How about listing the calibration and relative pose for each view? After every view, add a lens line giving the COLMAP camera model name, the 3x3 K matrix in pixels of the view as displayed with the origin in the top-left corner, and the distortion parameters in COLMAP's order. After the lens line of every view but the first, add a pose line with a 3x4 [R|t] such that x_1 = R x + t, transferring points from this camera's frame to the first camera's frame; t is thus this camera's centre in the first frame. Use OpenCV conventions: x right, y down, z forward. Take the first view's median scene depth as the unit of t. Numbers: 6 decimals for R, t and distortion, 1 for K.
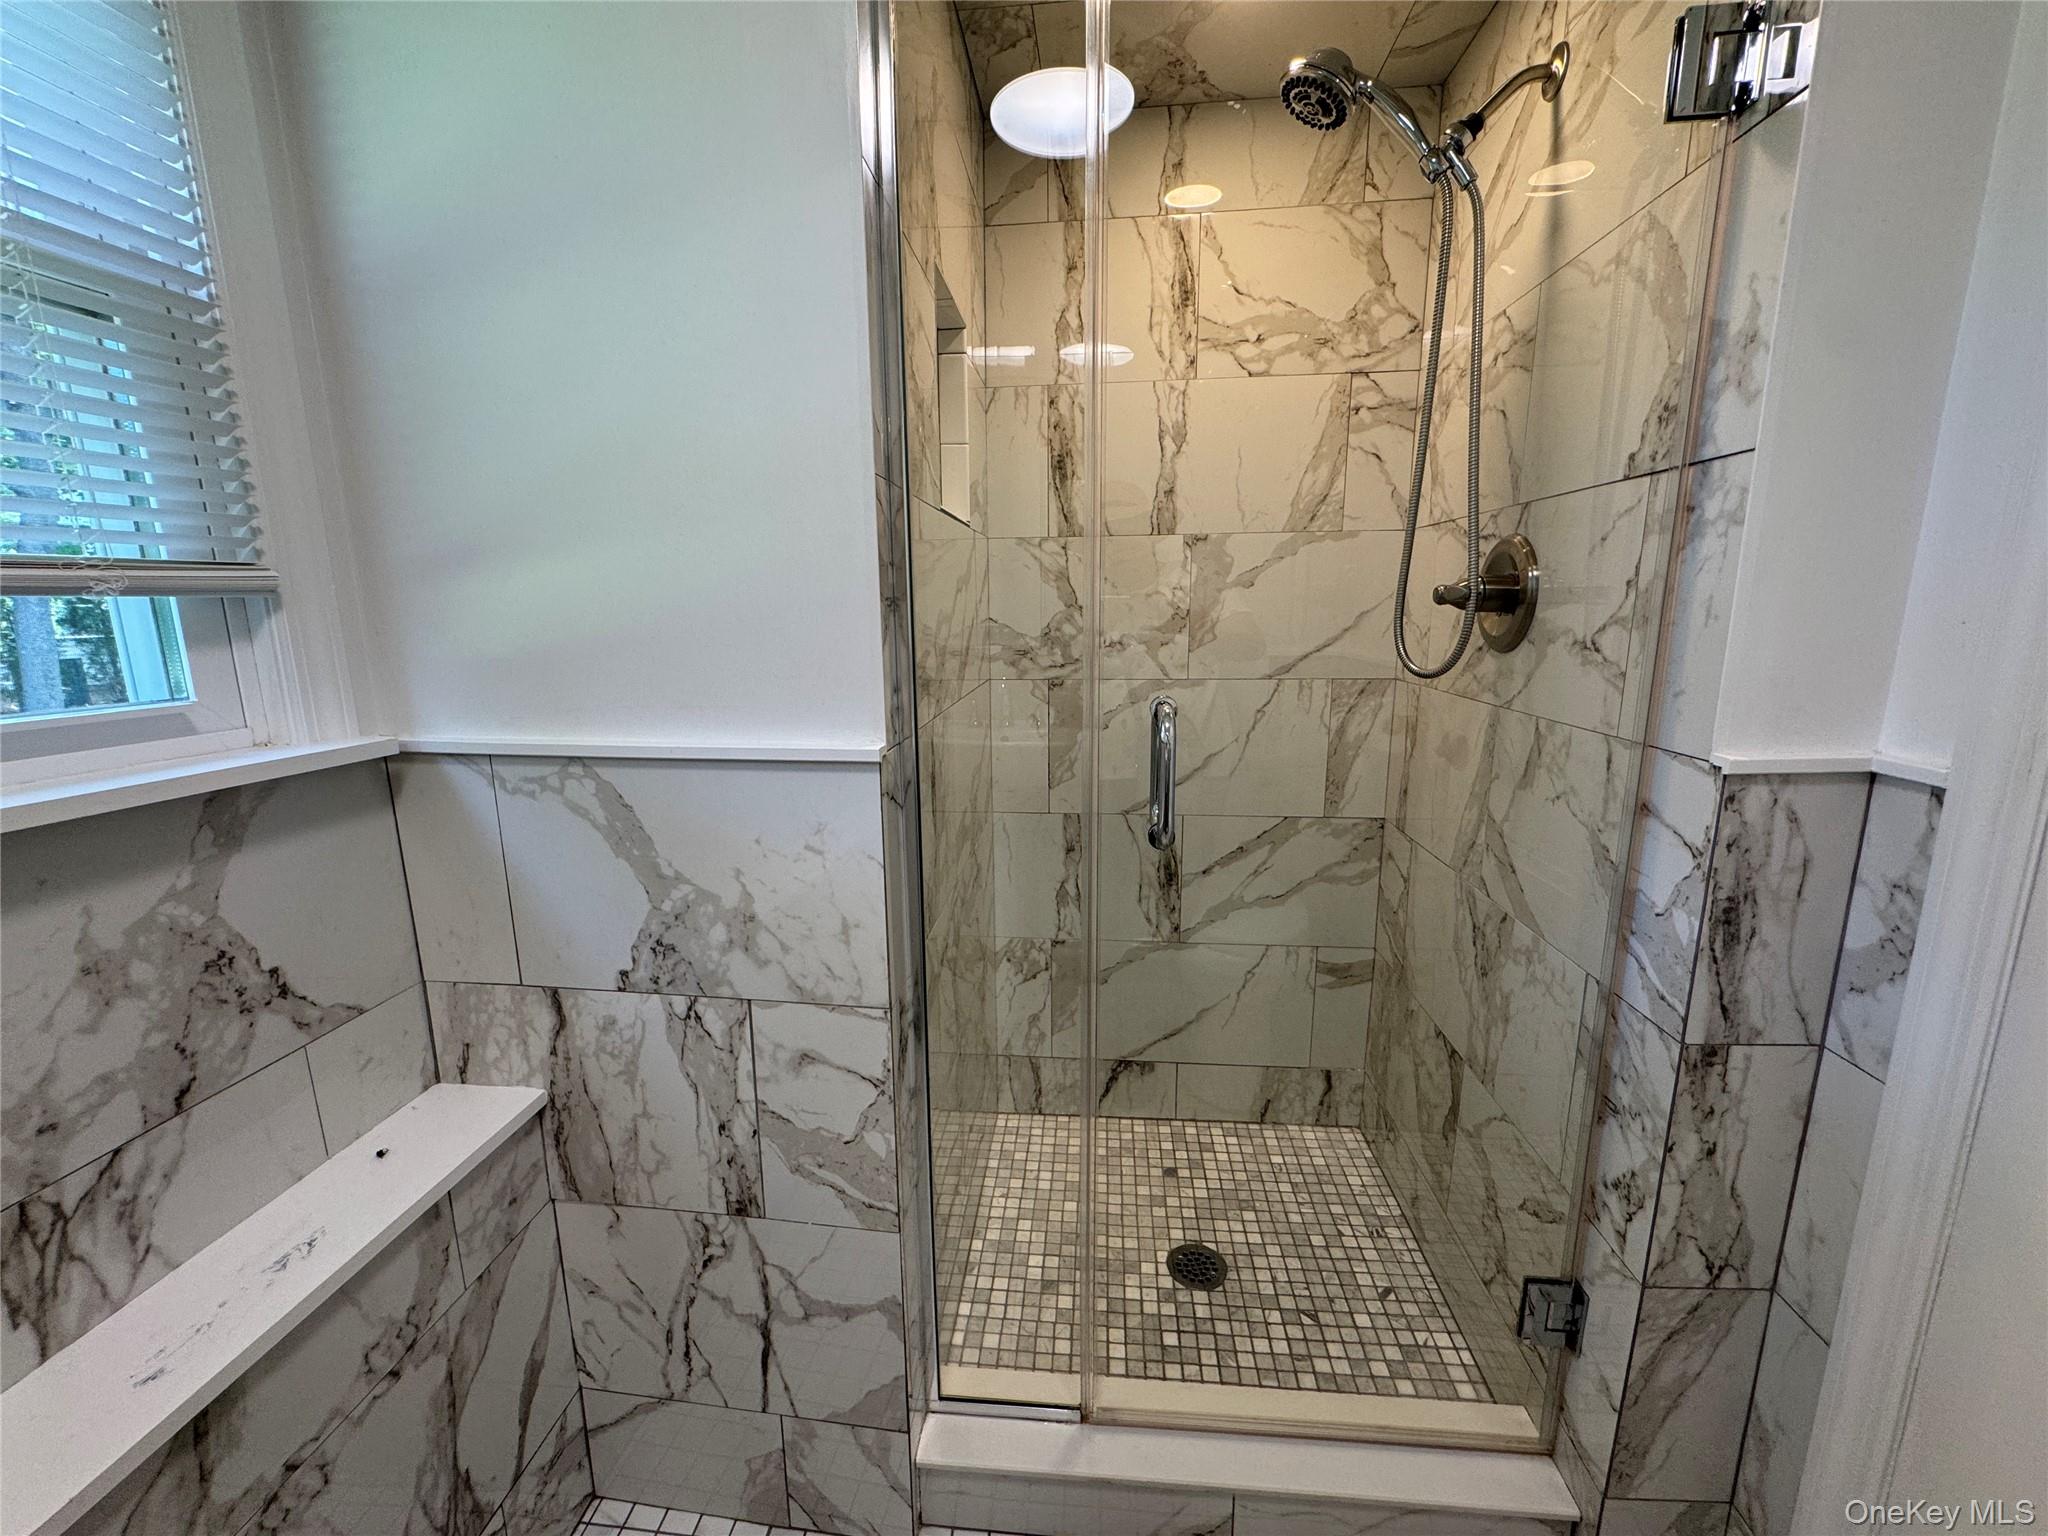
lens RADIAL K [[820.1, 0, 1024.0], [0, 820.1, 768.0], [0, 0, 1]] dist [-0.003272, 0.000726]
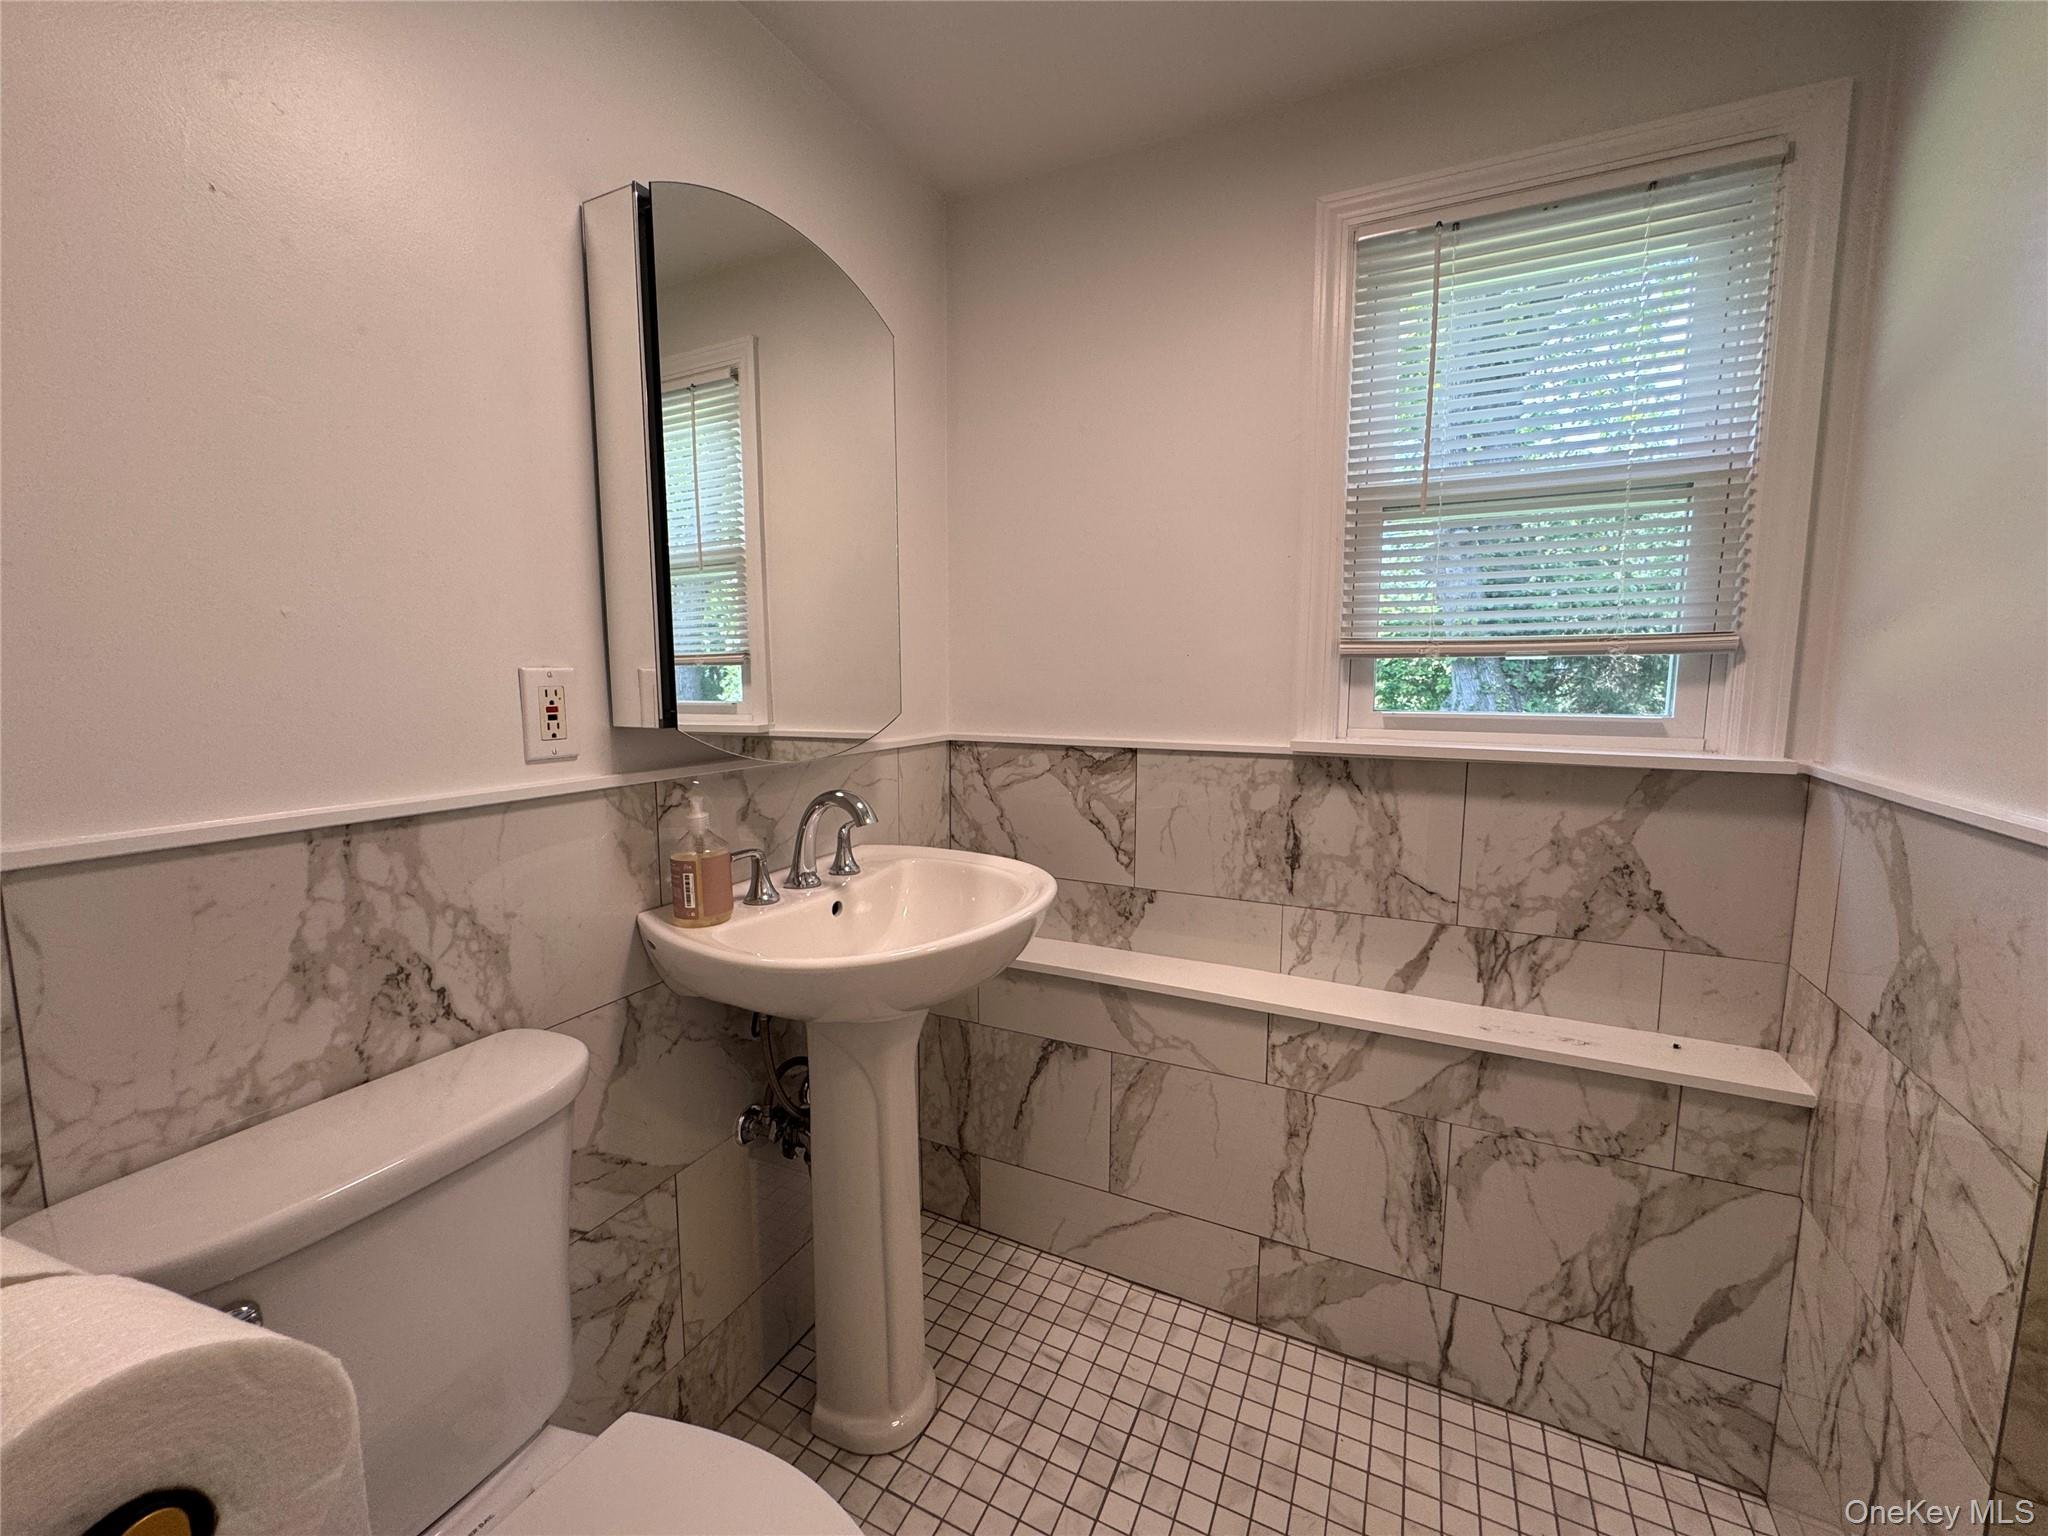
lens RADIAL K [[820.1, 0, 1024.0], [0, 820.1, 768.0], [0, 0, 1]] dist [-0.003272, 0.000726]
pose [[-0.338748, 0.120212, -0.933166, 0.958997], [-0.179734, 0.965272, 0.189593, -0.061342], [0.923550, 0.231946, -0.305378, 0.324974]]
